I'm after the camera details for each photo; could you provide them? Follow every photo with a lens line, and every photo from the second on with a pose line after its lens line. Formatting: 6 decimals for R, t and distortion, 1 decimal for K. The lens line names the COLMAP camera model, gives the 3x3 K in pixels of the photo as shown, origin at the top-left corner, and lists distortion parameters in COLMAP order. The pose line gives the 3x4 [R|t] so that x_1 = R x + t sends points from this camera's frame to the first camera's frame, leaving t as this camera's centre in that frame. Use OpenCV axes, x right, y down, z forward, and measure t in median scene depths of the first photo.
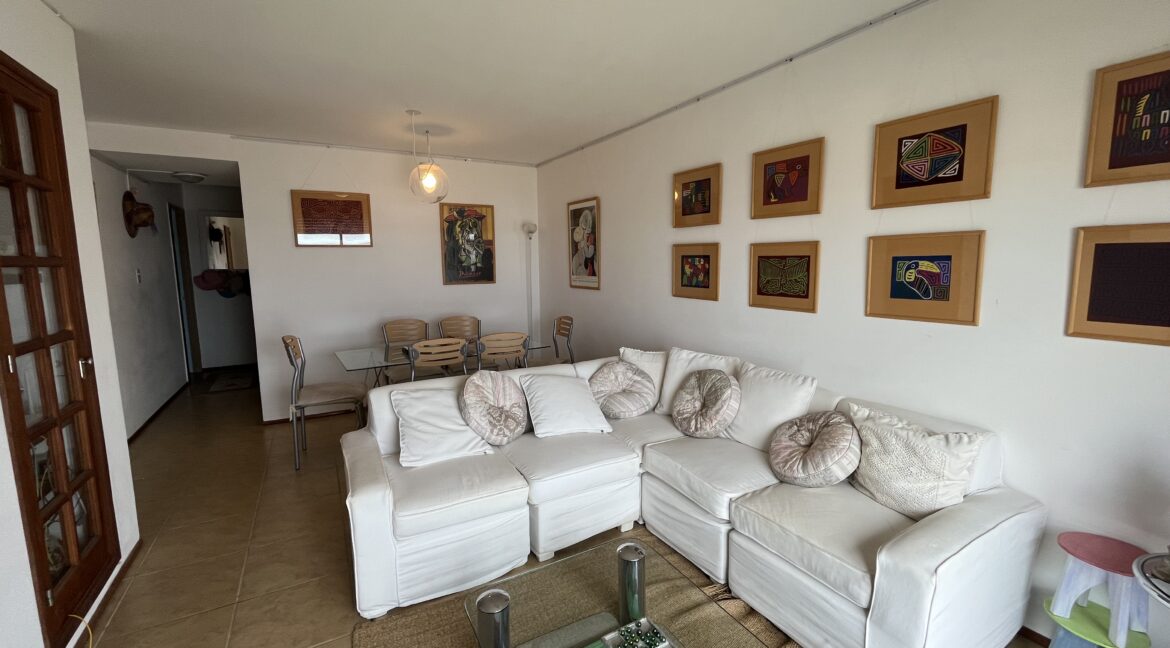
lens RADIAL K [[475.3, 0, 581.3], [0, 475.3, 318.5], [0, 0, 1]] dist [0.003873, -0.000715]
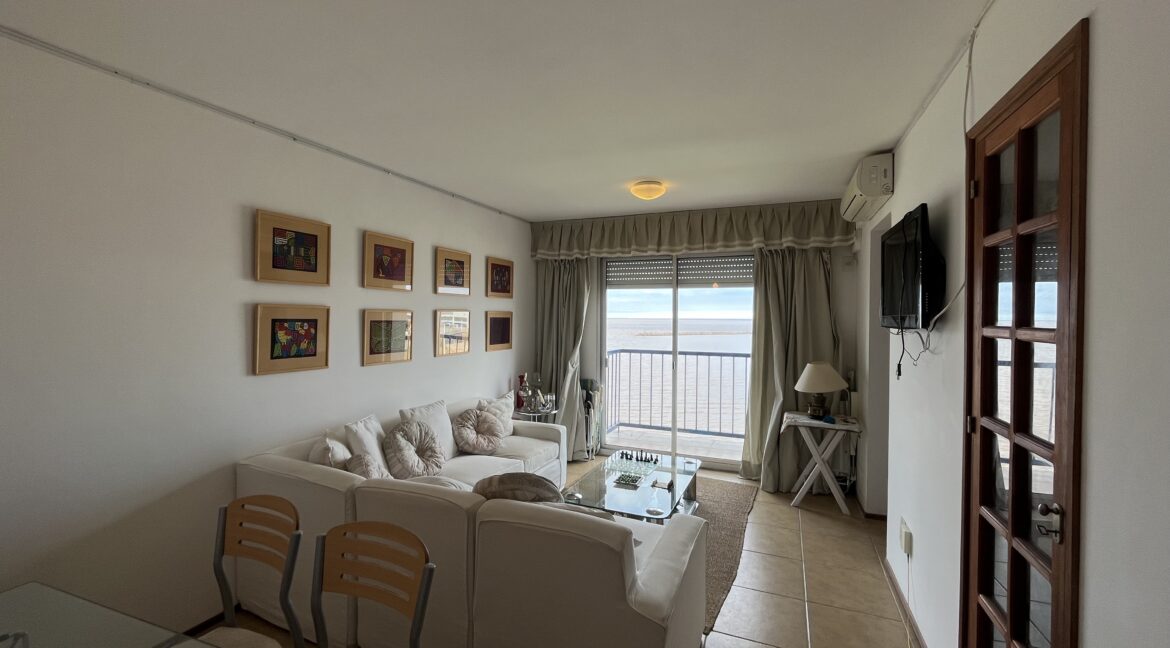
lens RADIAL K [[475.3, 0, 583.3], [0, 475.3, 318.4], [0, 0, 1]] dist [0.003873, -0.000715]
pose [[-0.609630, 0.002666, 0.792682, -0.740987], [0.095867, 0.992902, 0.070390, -0.147234], [-0.786868, 0.118904, -0.605559, 1.131194]]
